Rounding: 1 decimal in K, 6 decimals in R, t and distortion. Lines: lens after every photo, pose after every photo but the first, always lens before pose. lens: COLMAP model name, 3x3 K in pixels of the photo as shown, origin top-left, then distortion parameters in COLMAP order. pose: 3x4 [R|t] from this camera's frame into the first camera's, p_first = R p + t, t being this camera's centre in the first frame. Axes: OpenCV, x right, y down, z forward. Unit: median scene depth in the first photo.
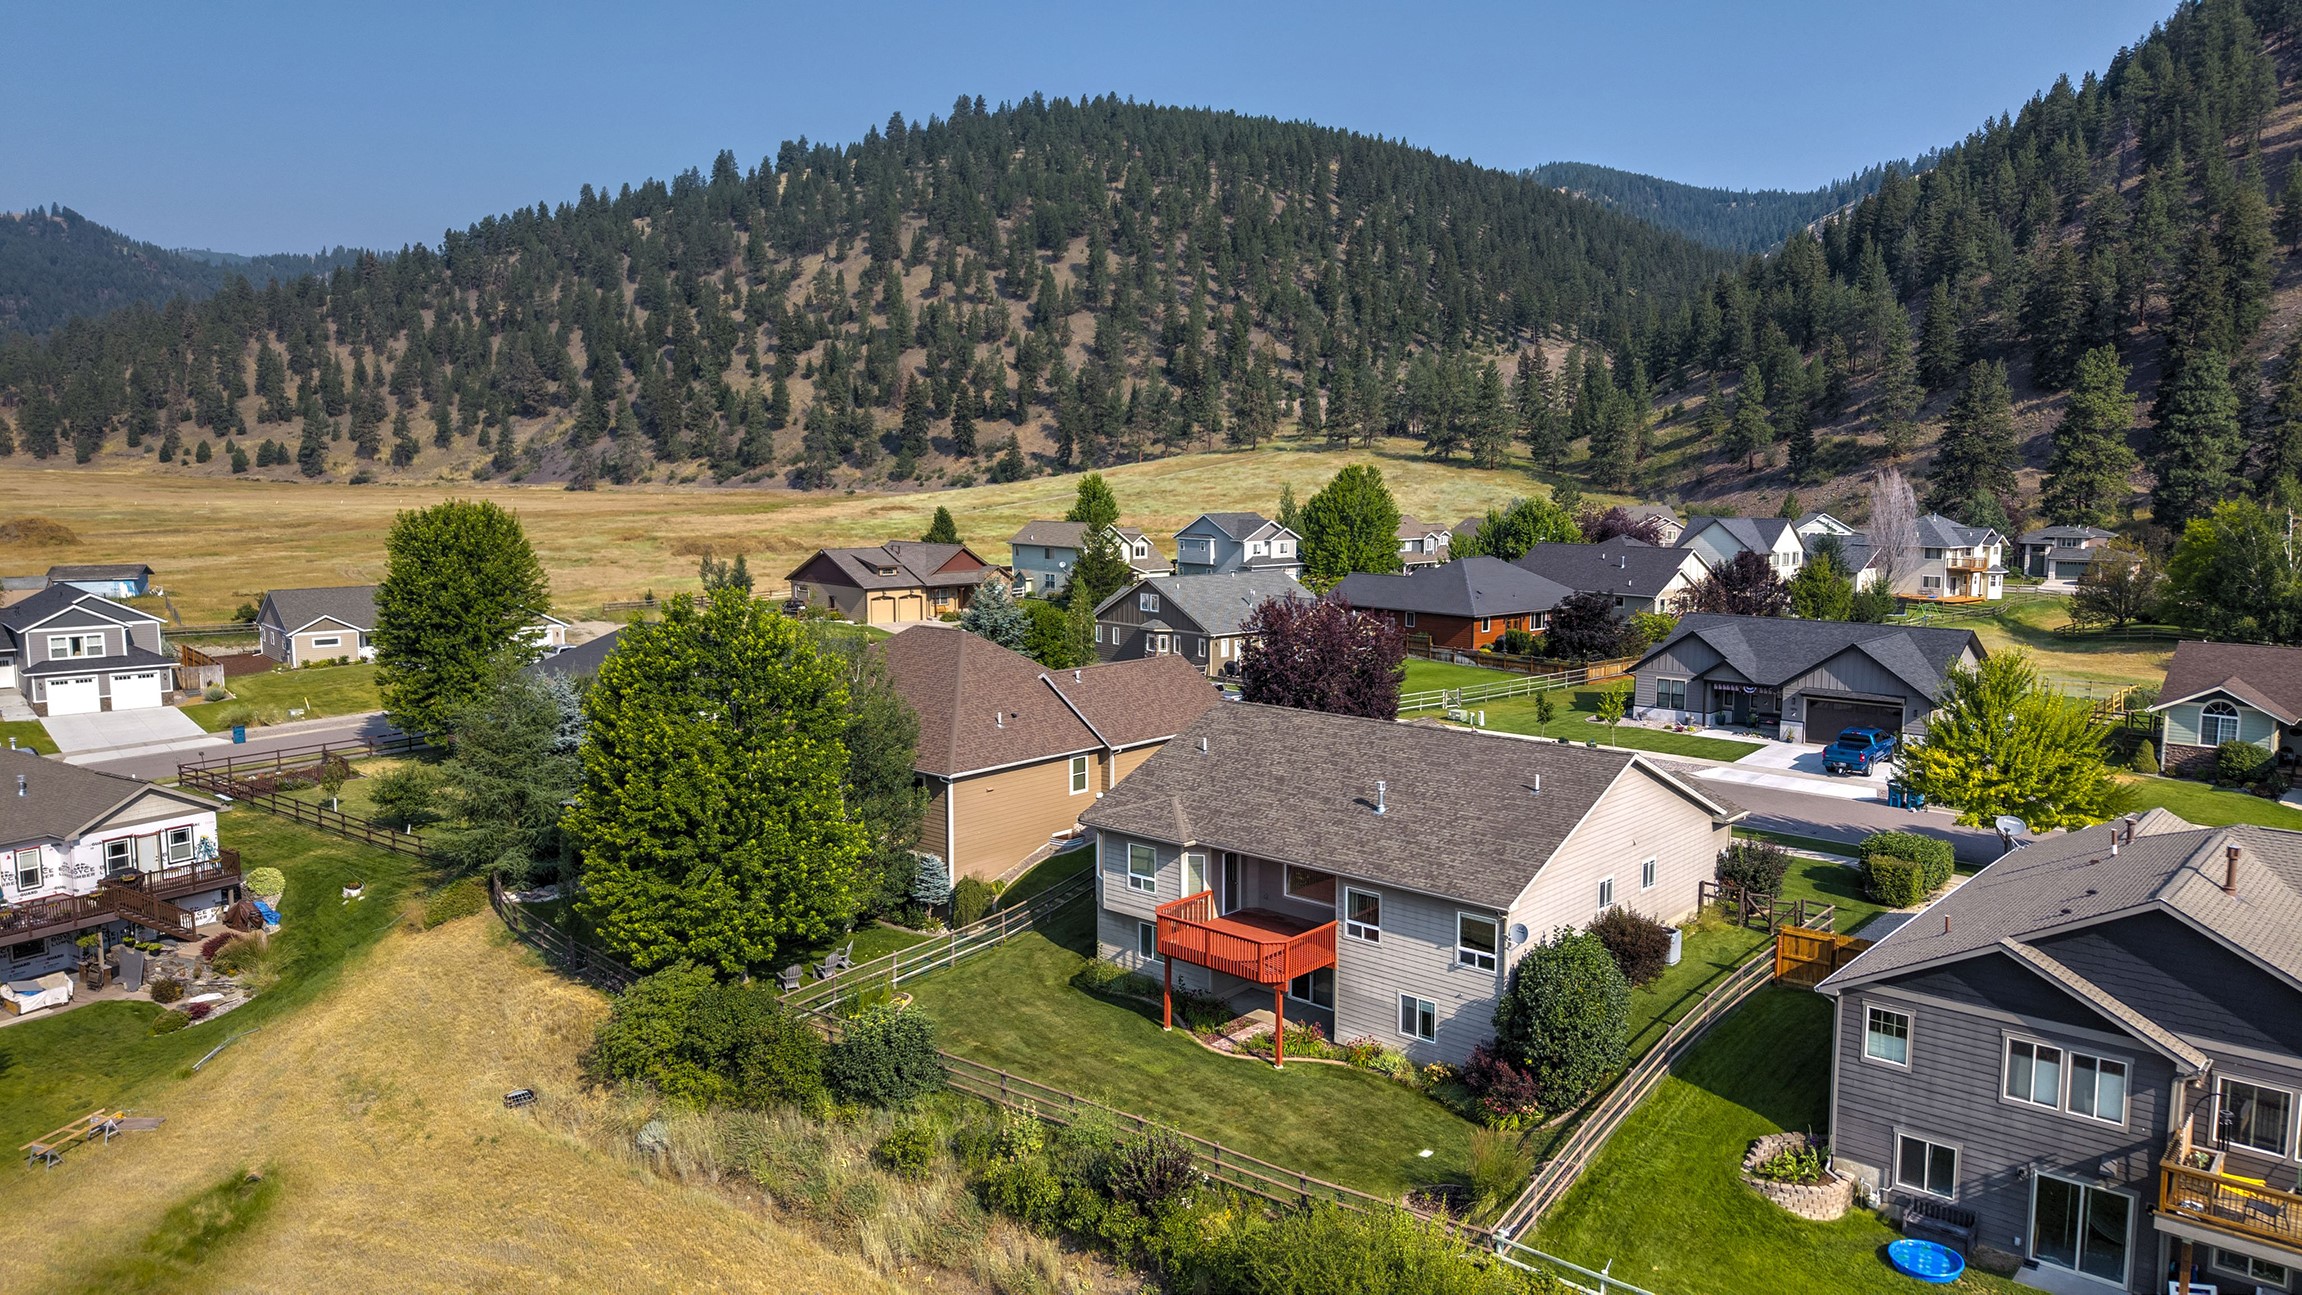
lens RADIAL K [[1535.1, 0, 1151.0], [0, 1535.1, 647.5], [0, 0, 1]] dist [0.006272, -0.003272]
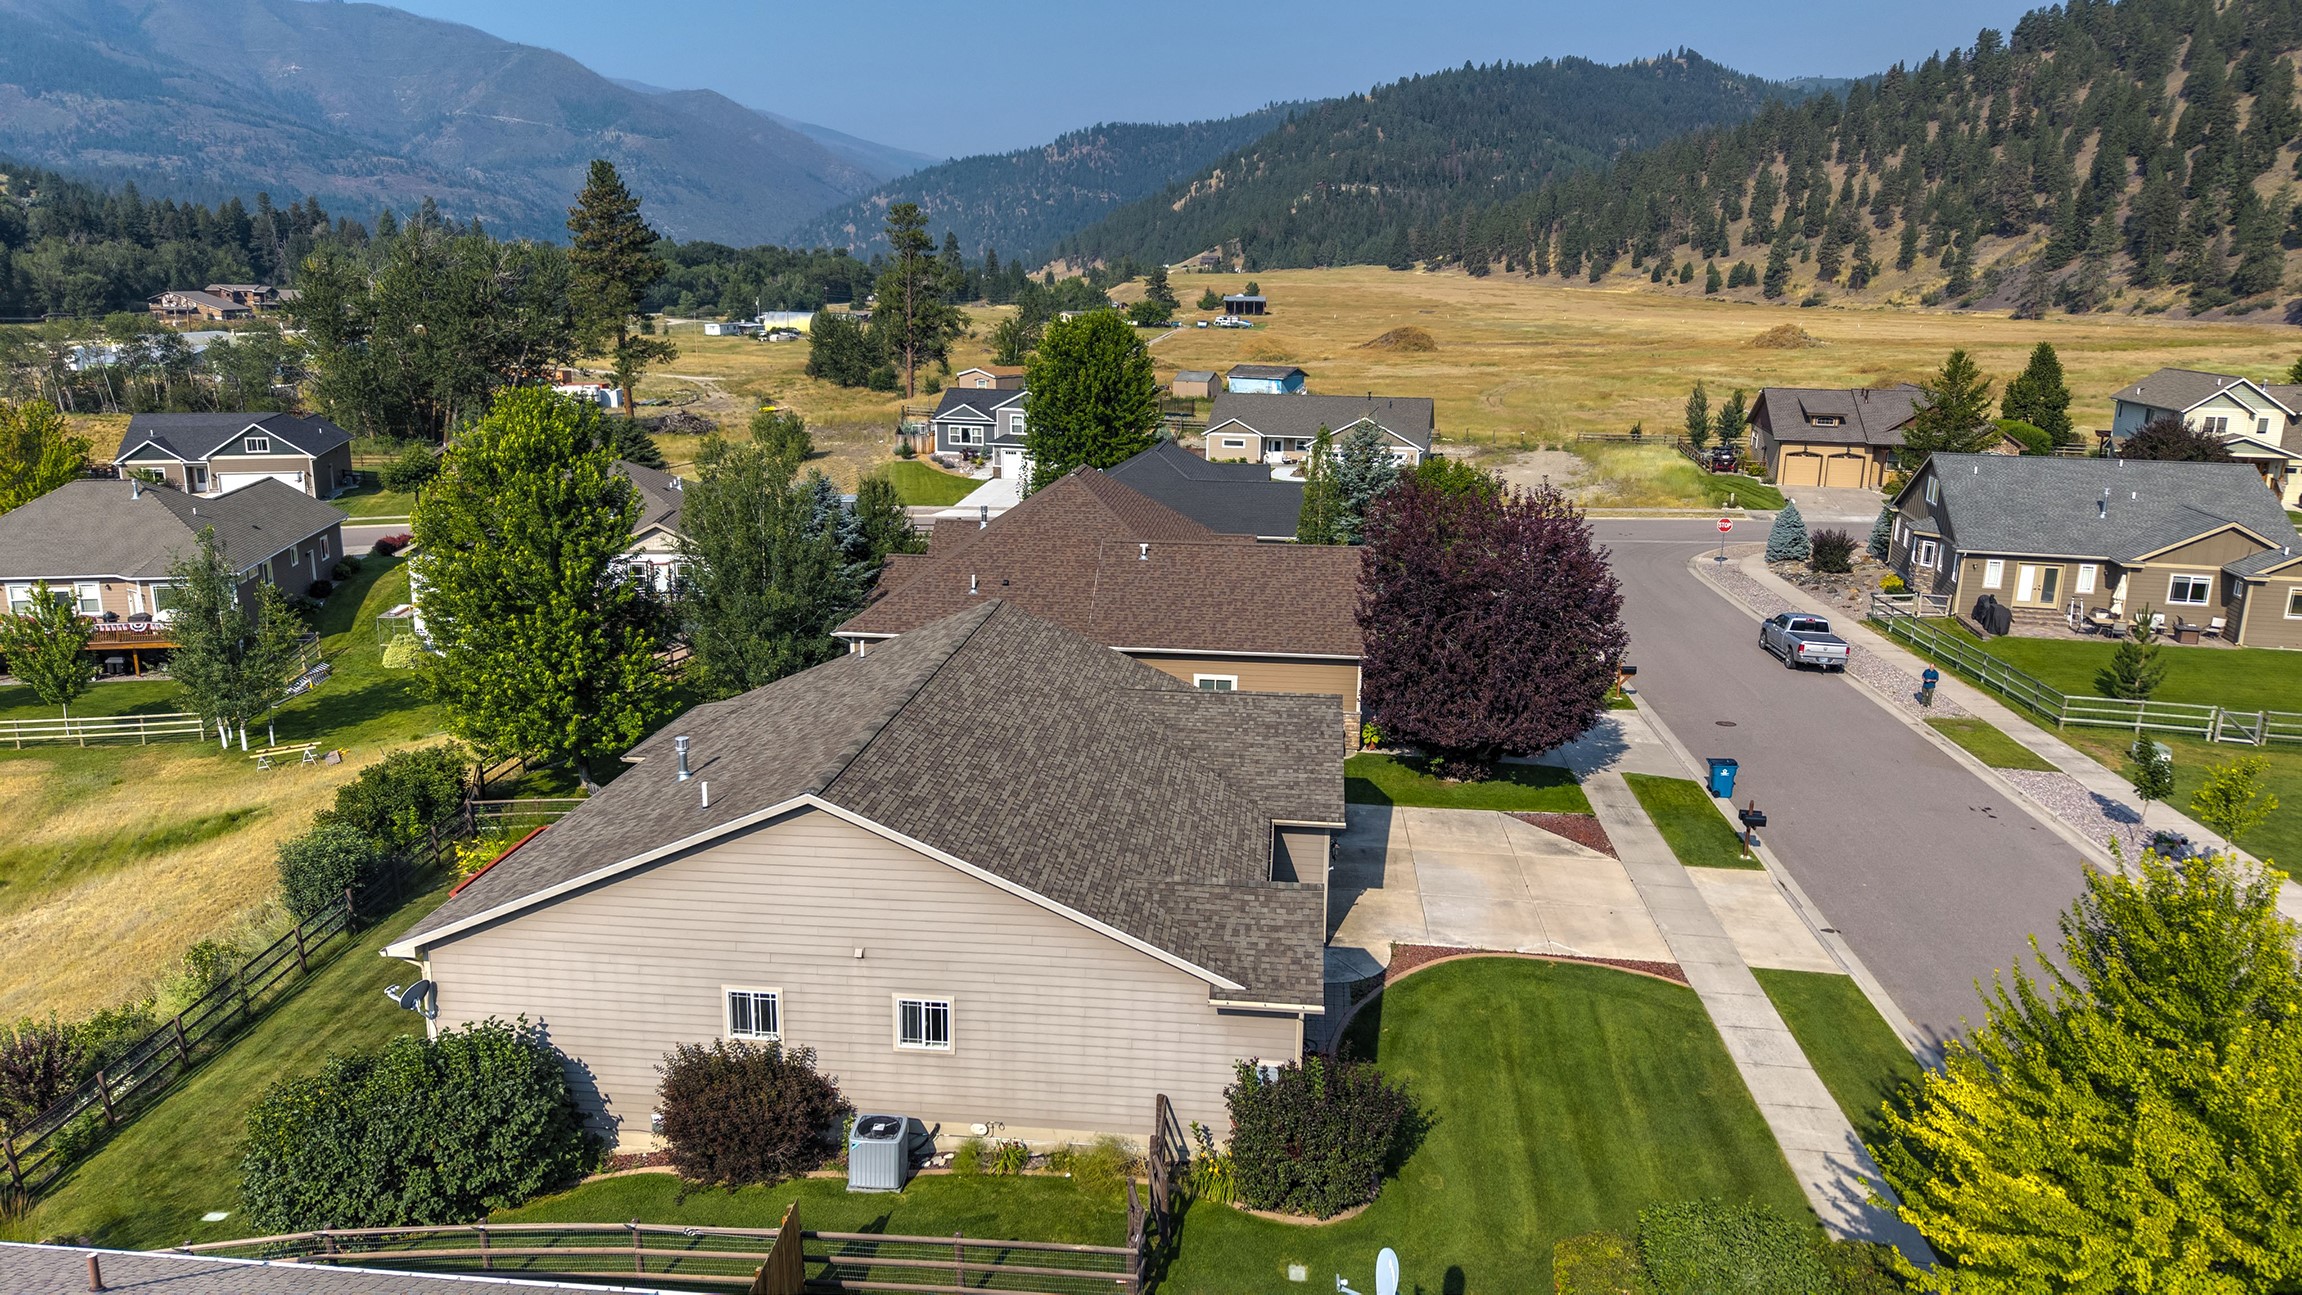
lens RADIAL K [[1533.2, 0, 1151.0], [0, 1533.2, 647.5], [0, 0, 1]] dist [0.008242, -0.004201]
pose [[0.602467, 0.196035, -0.773695, 0.157892], [-0.109148, 0.980497, 0.163441, -0.016973], [0.790645, -0.014020, 0.612114, 0.149314]]
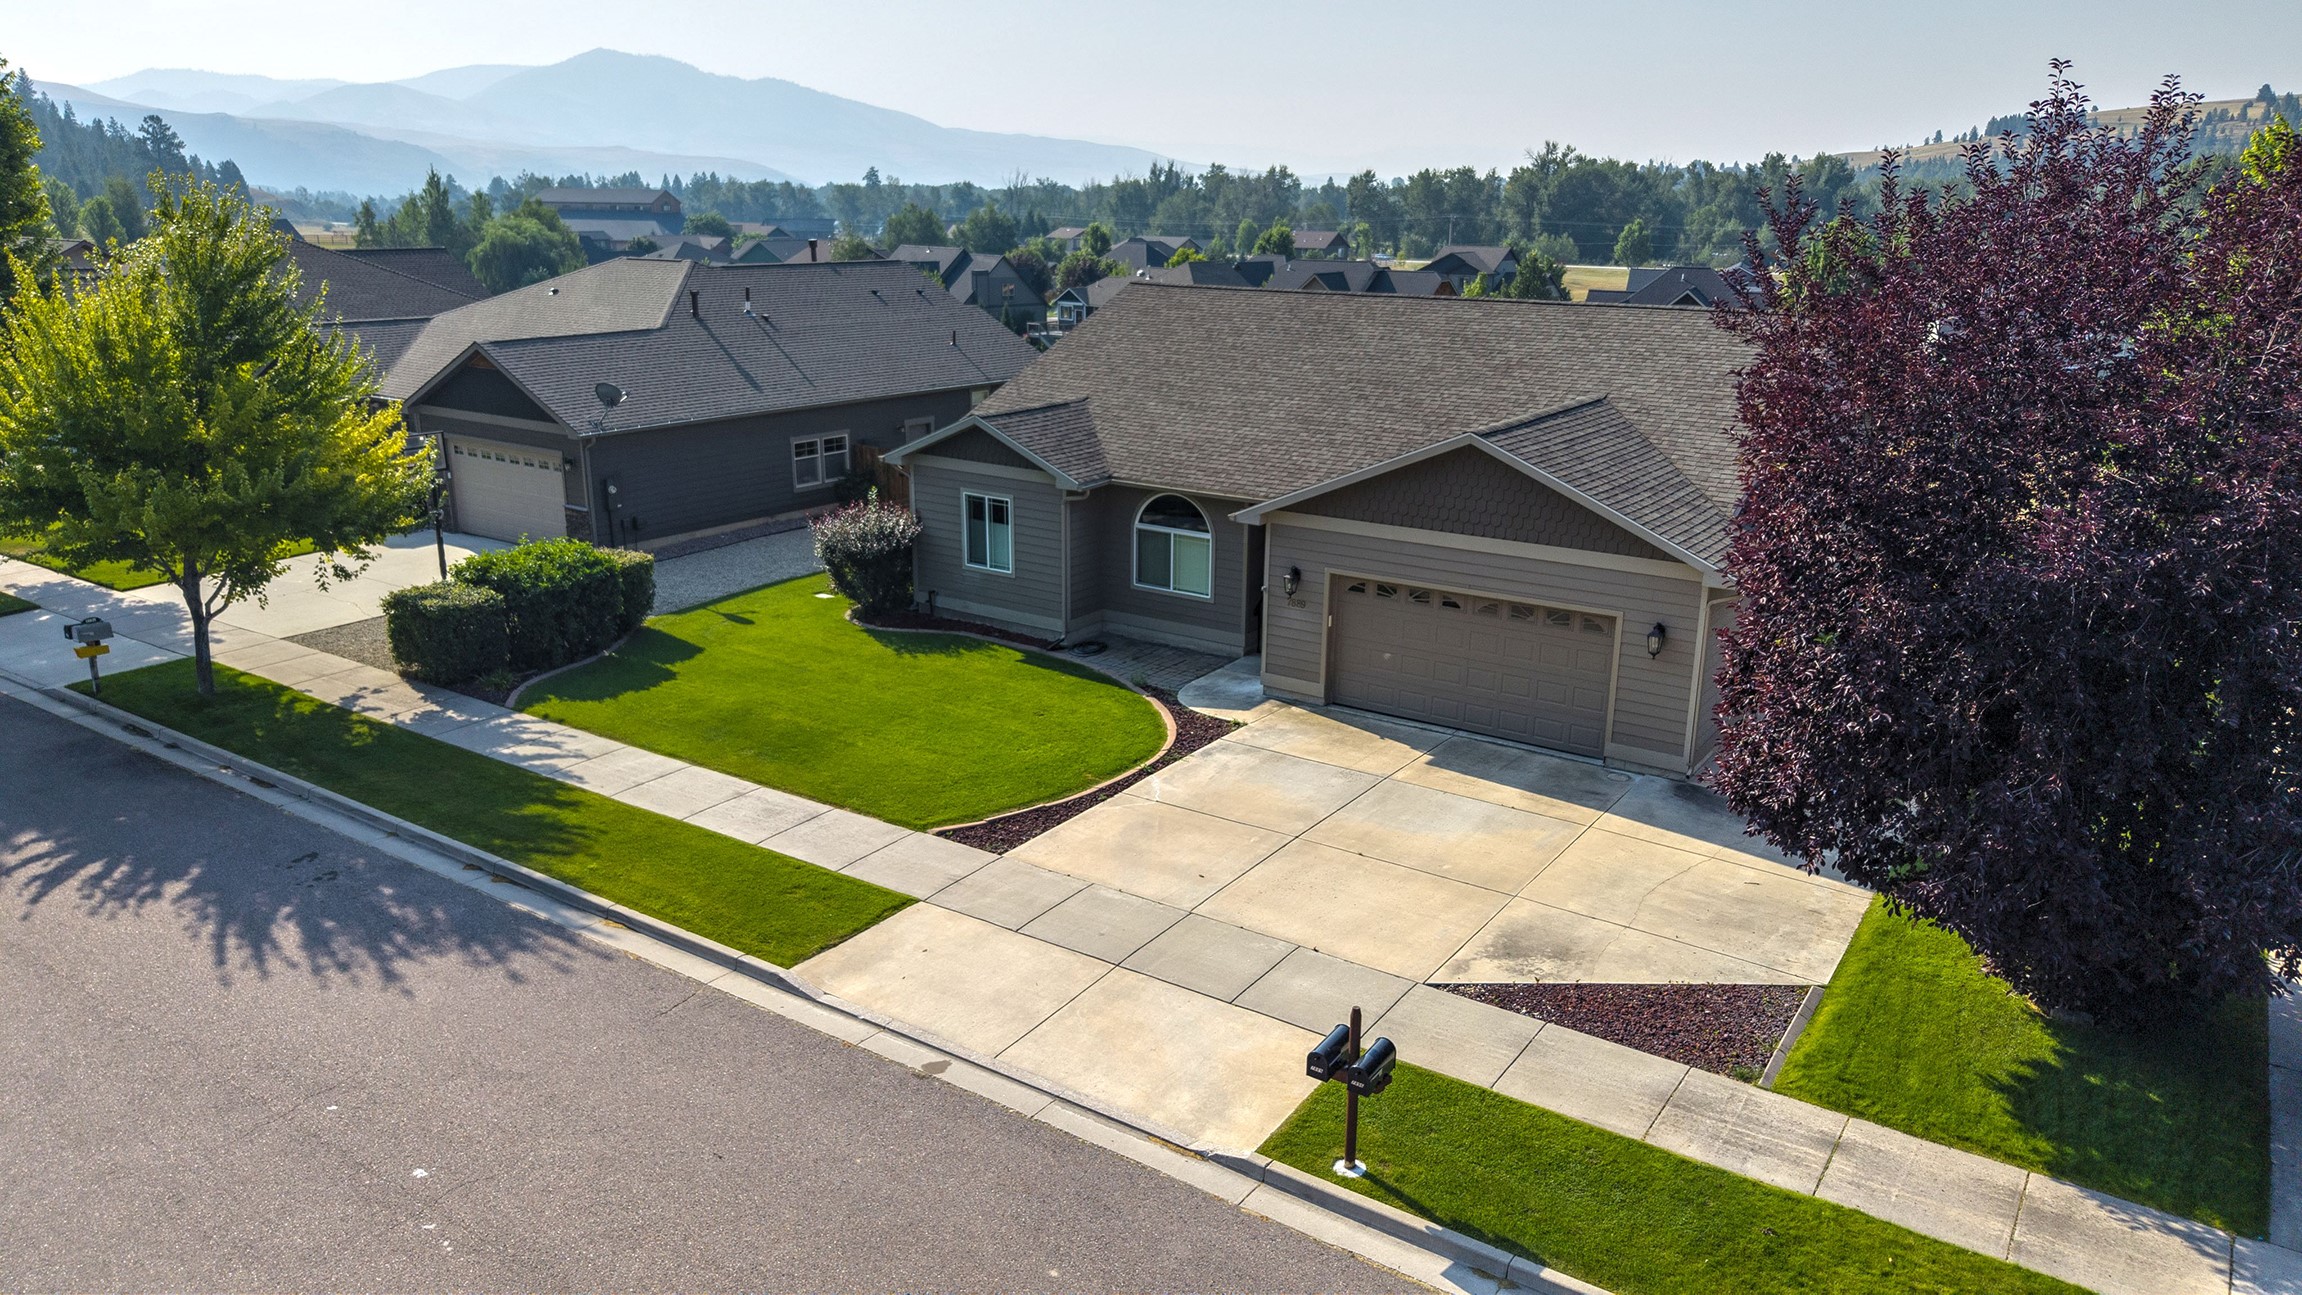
lens RADIAL K [[1553.2, 0, 1153.6], [0, 1553.2, 617.0], [0, 0, 1]] dist [0.008386, -0.004654]
pose [[-0.990384, 0.026131, -0.135857, 0.082750], [-0.026181, 0.928854, 0.369518, -0.014117], [0.135847, 0.369522, -0.919238, 0.357151]]
